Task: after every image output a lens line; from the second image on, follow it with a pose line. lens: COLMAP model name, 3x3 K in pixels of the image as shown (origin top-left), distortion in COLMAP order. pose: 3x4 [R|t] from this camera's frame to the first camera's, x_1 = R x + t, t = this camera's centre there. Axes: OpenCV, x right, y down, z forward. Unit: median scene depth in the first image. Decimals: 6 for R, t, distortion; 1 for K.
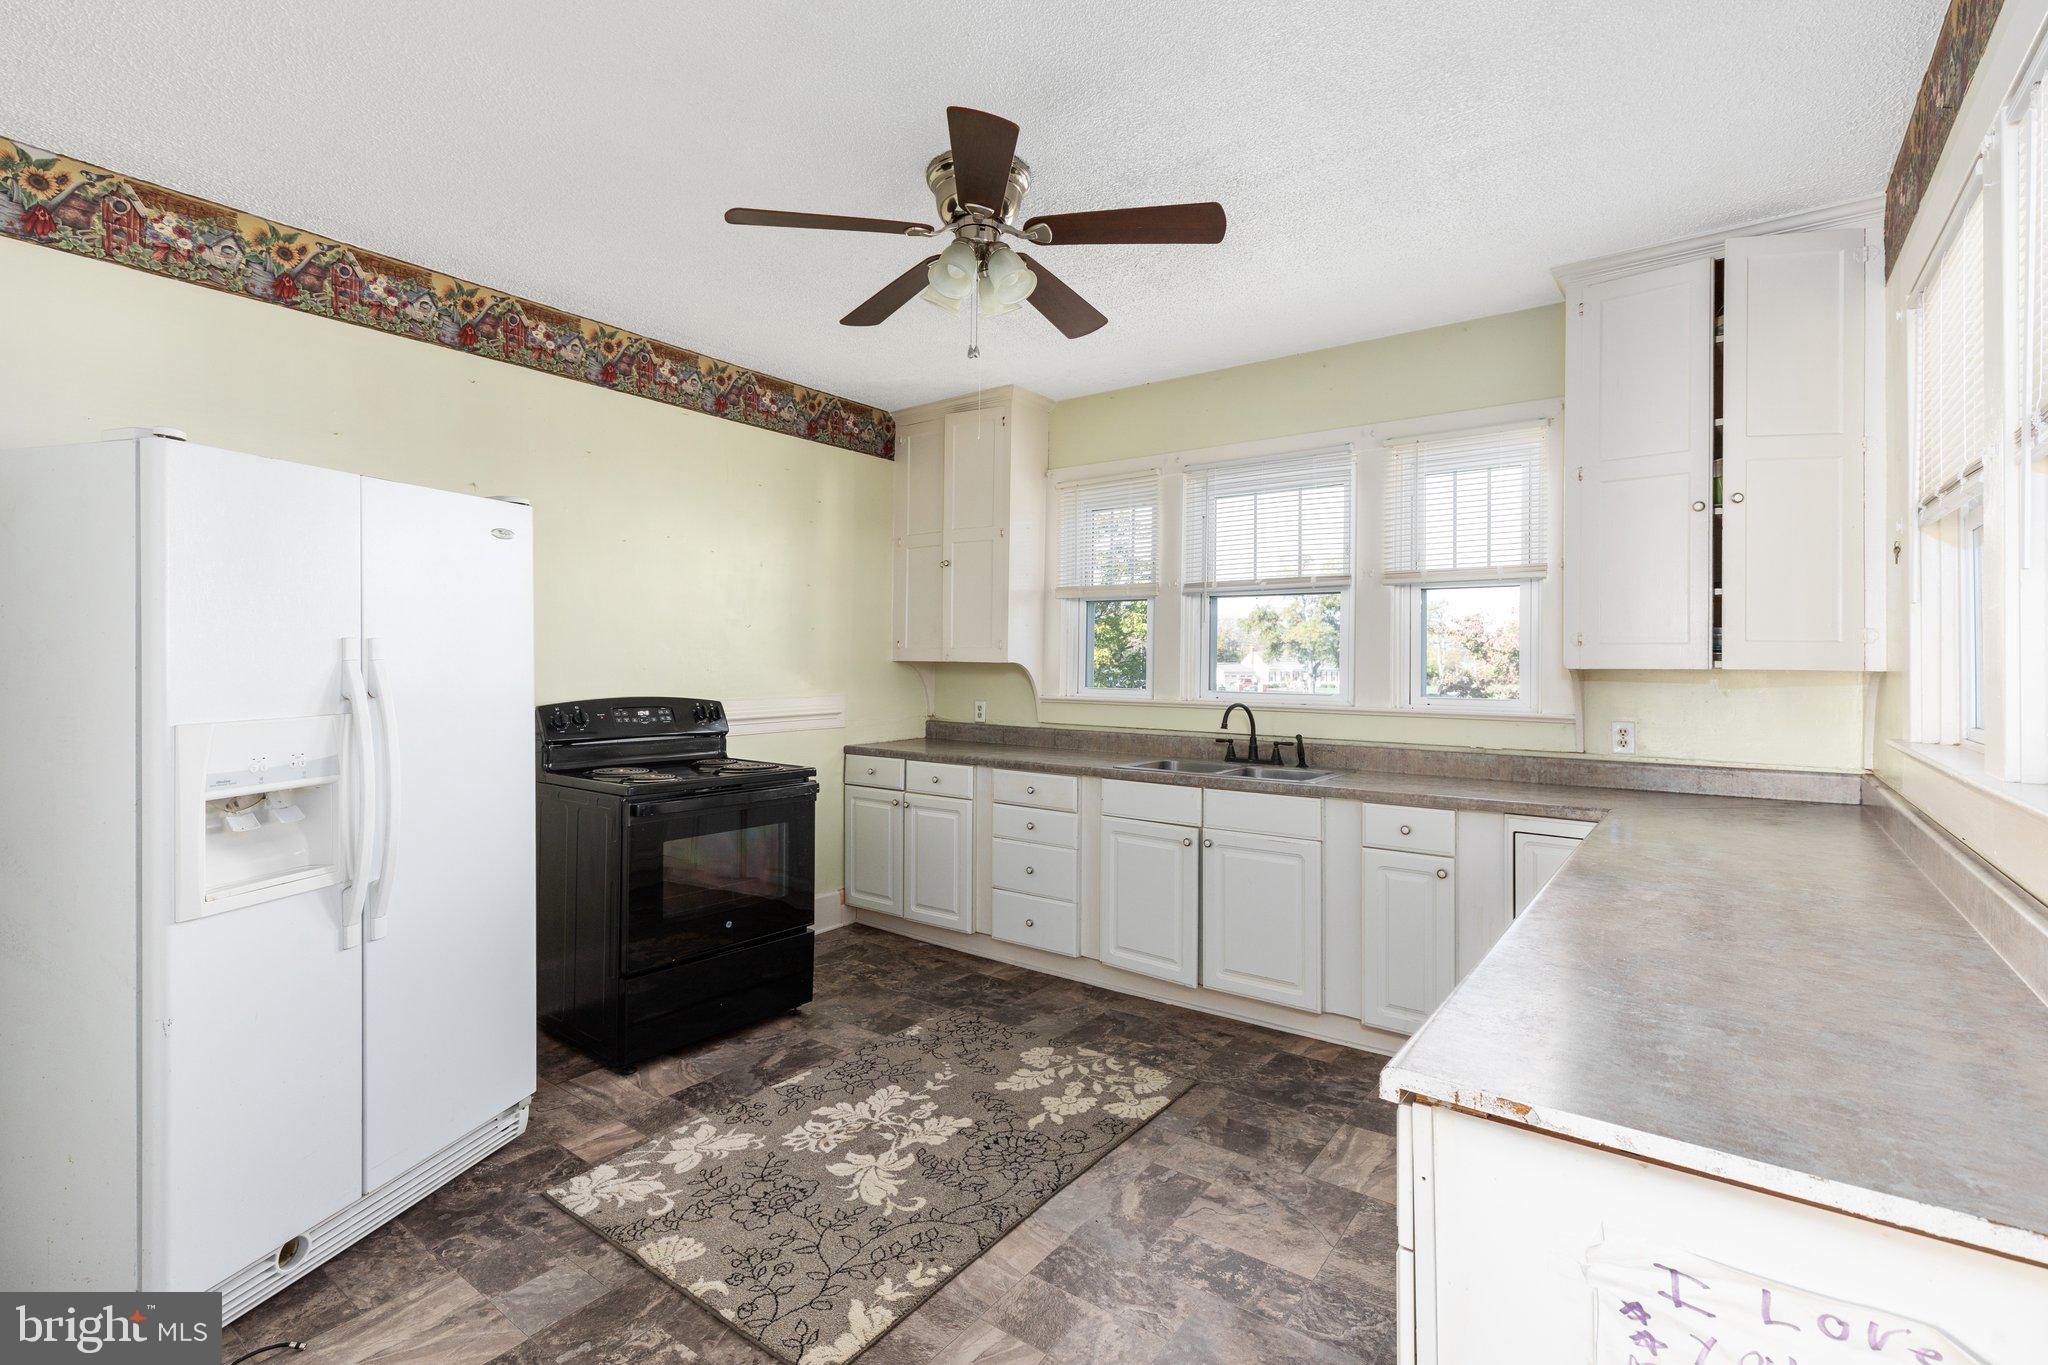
lens RADIAL K [[926.3, 0, 1024.0], [0, 926.3, 682.5], [0, 0, 1]] dist [0.002915, 0.000696]
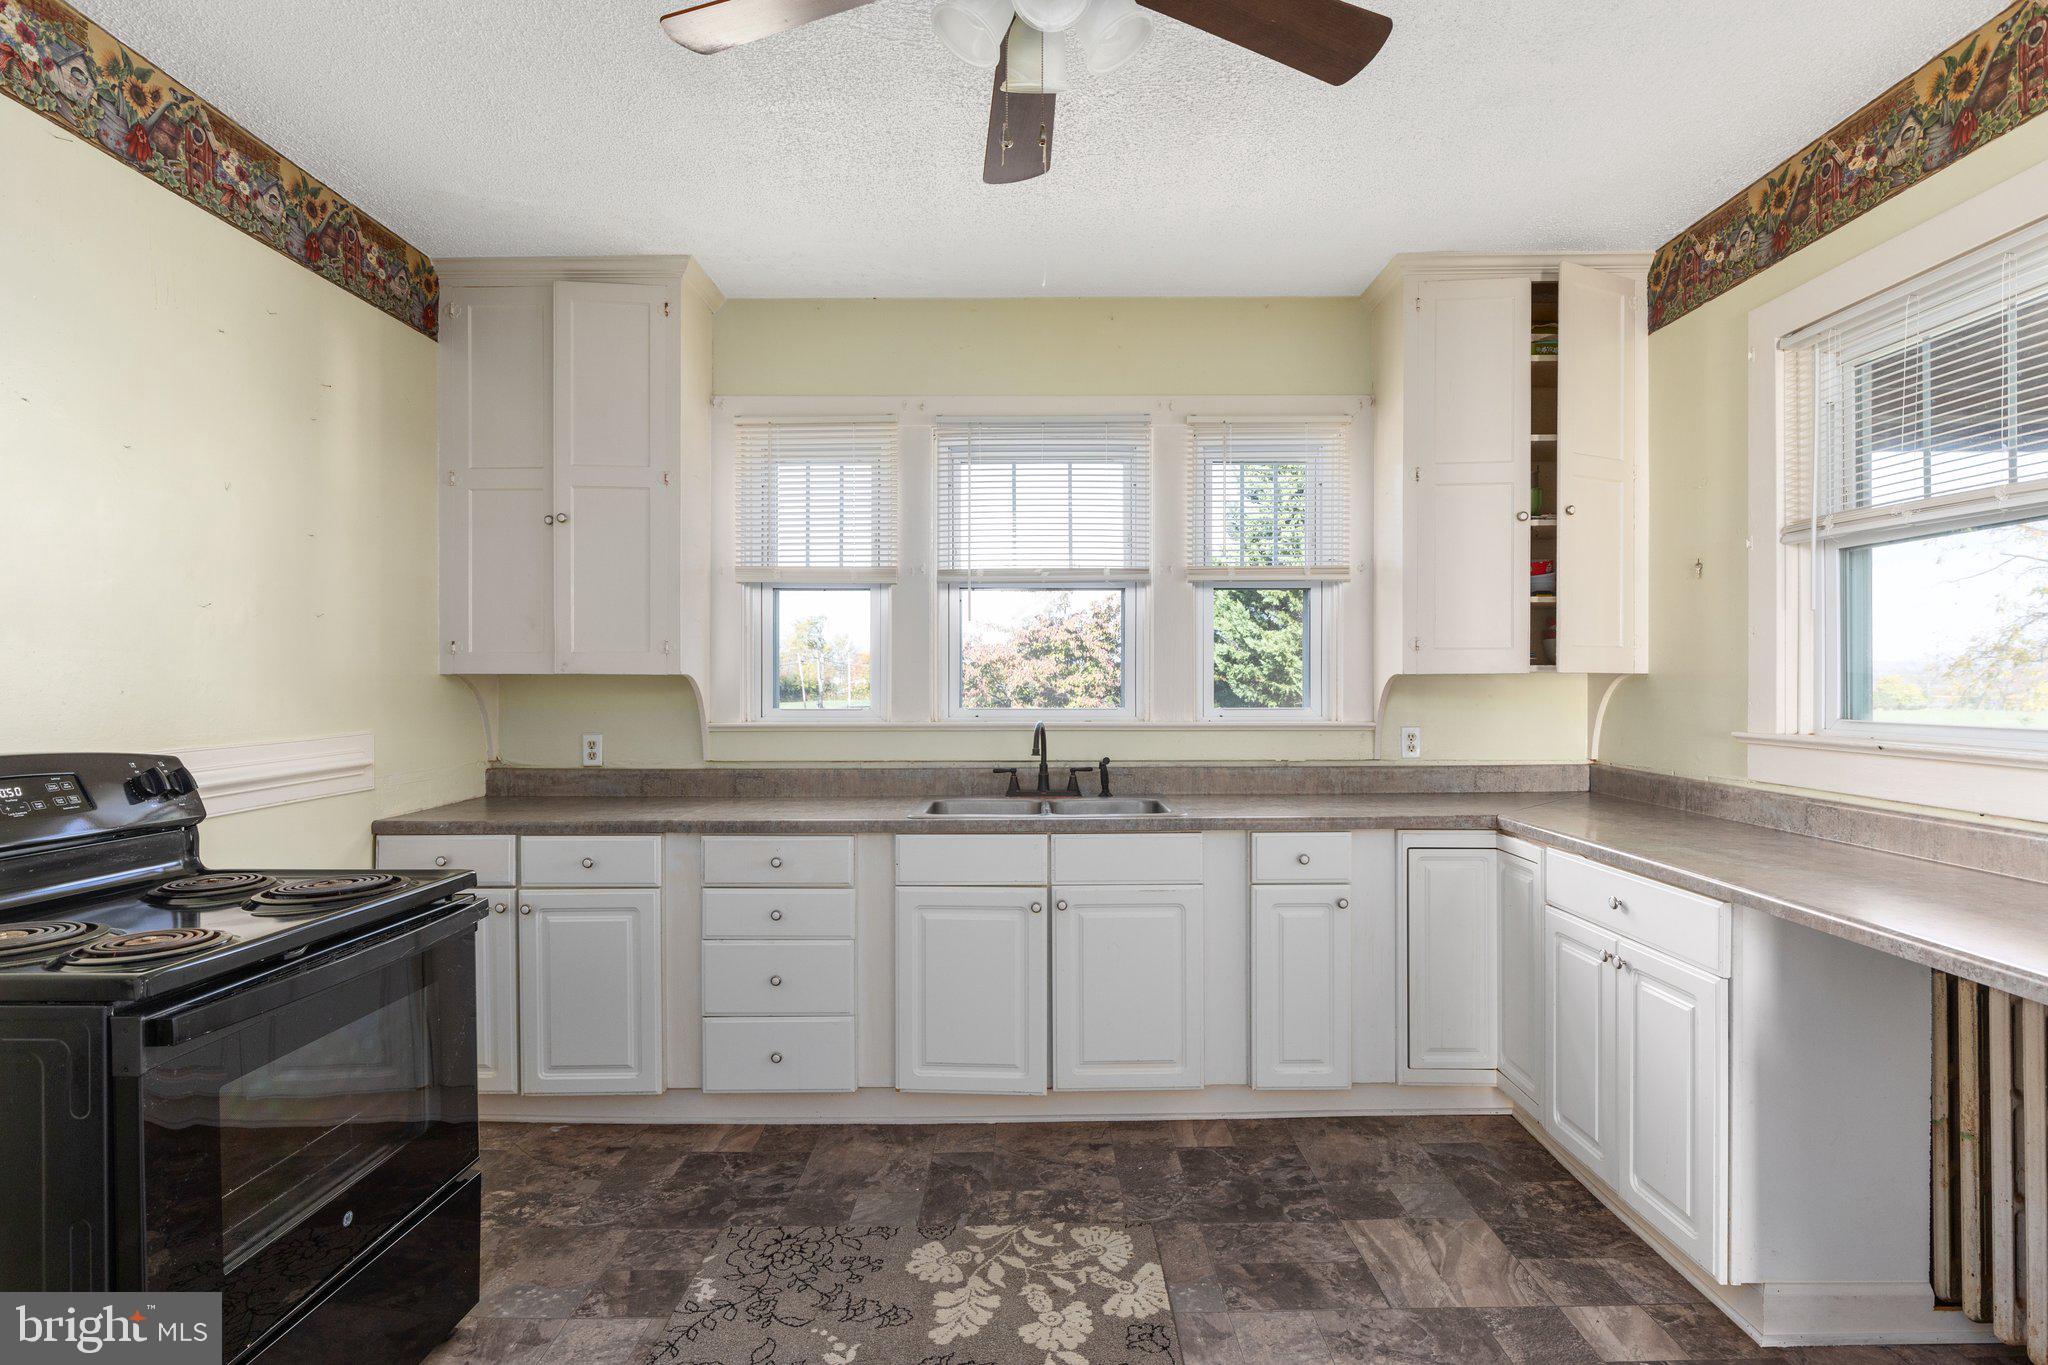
lens RADIAL K [[1007.3, 0, 1025.8], [0, 1007.3, 698.1], [0, 0, 1]] dist [-0.000778, -0.000445]
pose [[0.800837, -0.026016, 0.598317, -0.309286], [0.020280, 0.999661, 0.016323, -0.013424], [-0.598539, -0.000938, 0.801093, 0.327656]]
